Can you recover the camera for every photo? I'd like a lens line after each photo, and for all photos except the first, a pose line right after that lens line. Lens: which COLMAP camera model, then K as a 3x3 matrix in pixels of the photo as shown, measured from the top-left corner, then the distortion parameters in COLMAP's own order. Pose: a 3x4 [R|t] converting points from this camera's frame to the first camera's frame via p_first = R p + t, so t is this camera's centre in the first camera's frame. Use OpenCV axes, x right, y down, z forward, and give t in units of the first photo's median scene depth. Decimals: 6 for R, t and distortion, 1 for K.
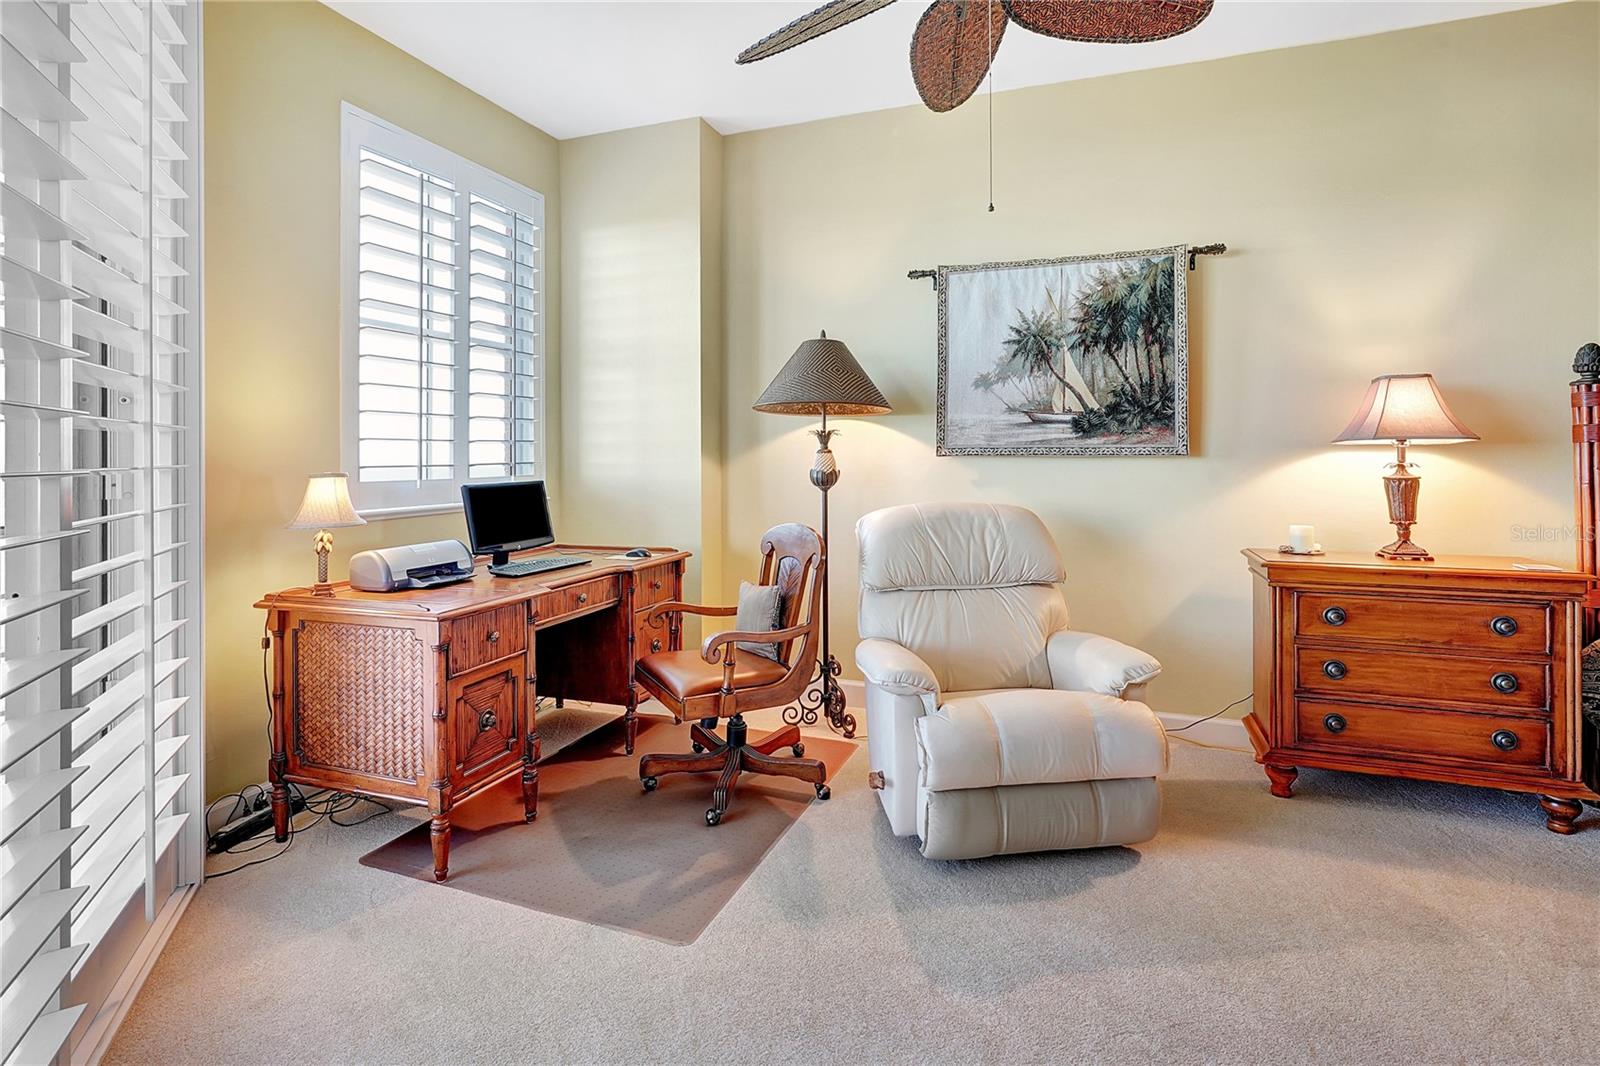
lens RADIAL K [[799.0, 0, 793.1], [0, 799.0, 463.1], [0, 0, 1]] dist [-0.005549, 0.001157]
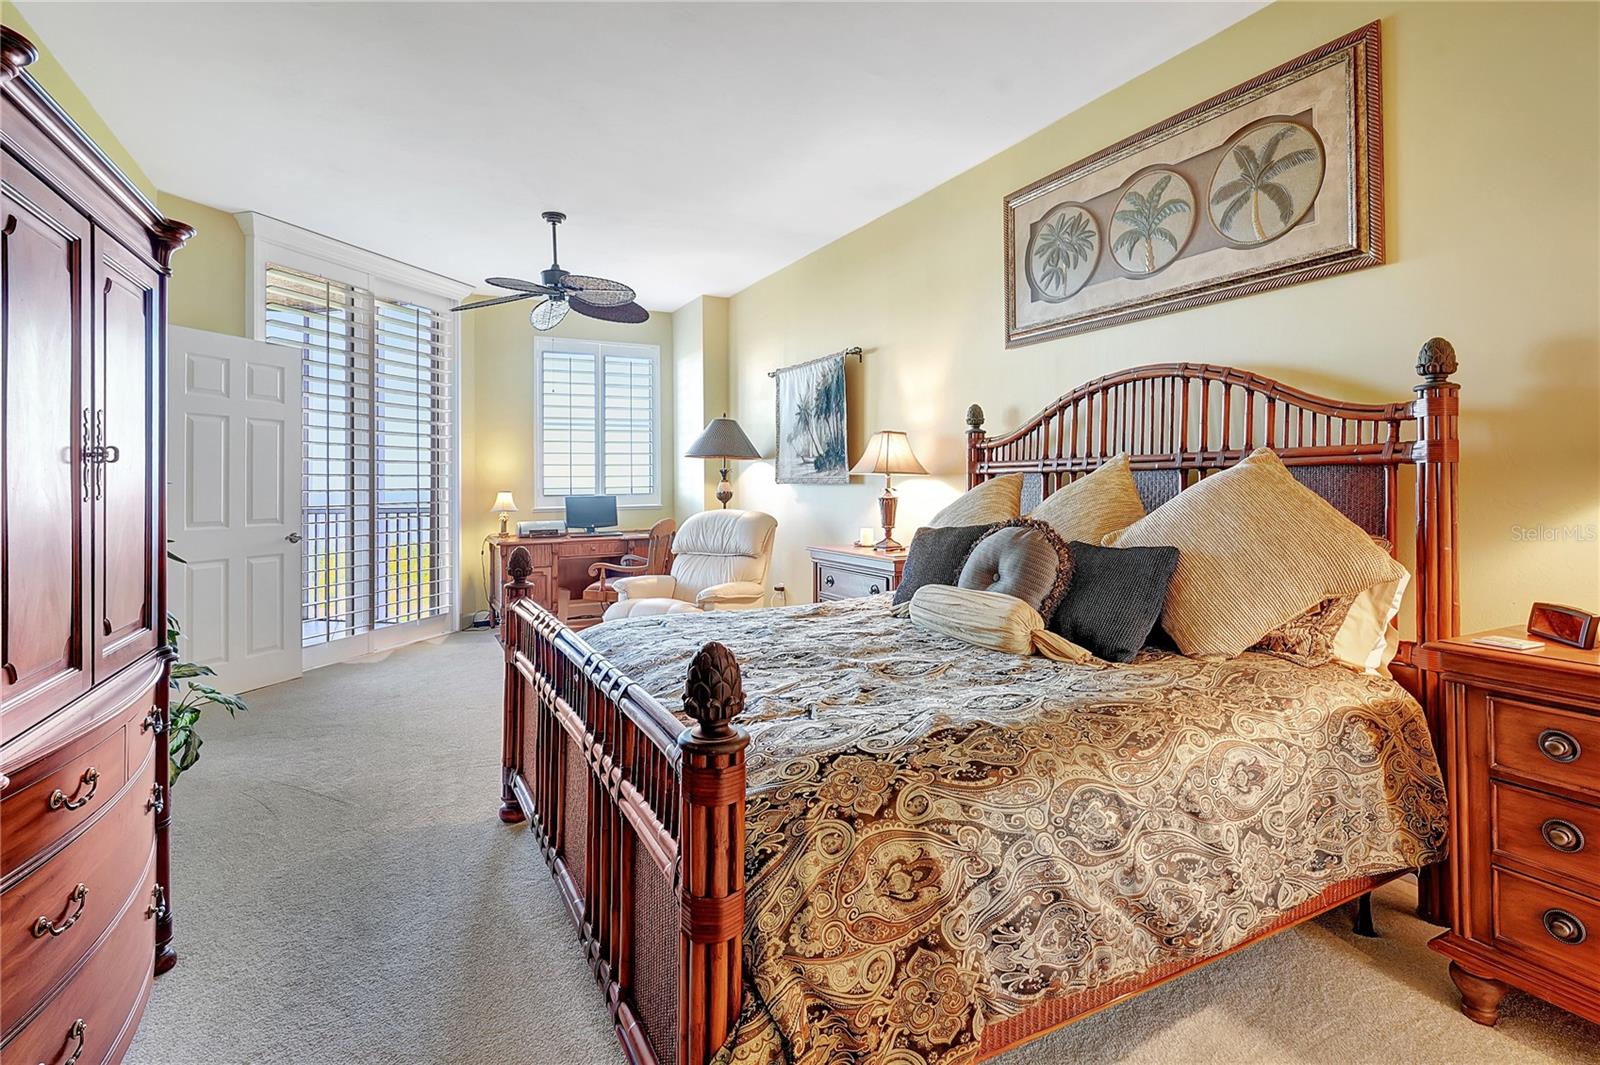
lens RADIAL K [[799.0, 0, 801.0], [0, 799.0, 488.1], [0, 0, 1]] dist [-0.005549, 0.001157]
pose [[0.743700, 0.003067, -0.668507, 1.426381], [-0.001895, 0.999995, 0.002479, -0.003334], [0.668511, -0.000577, 0.743702, -0.222555]]
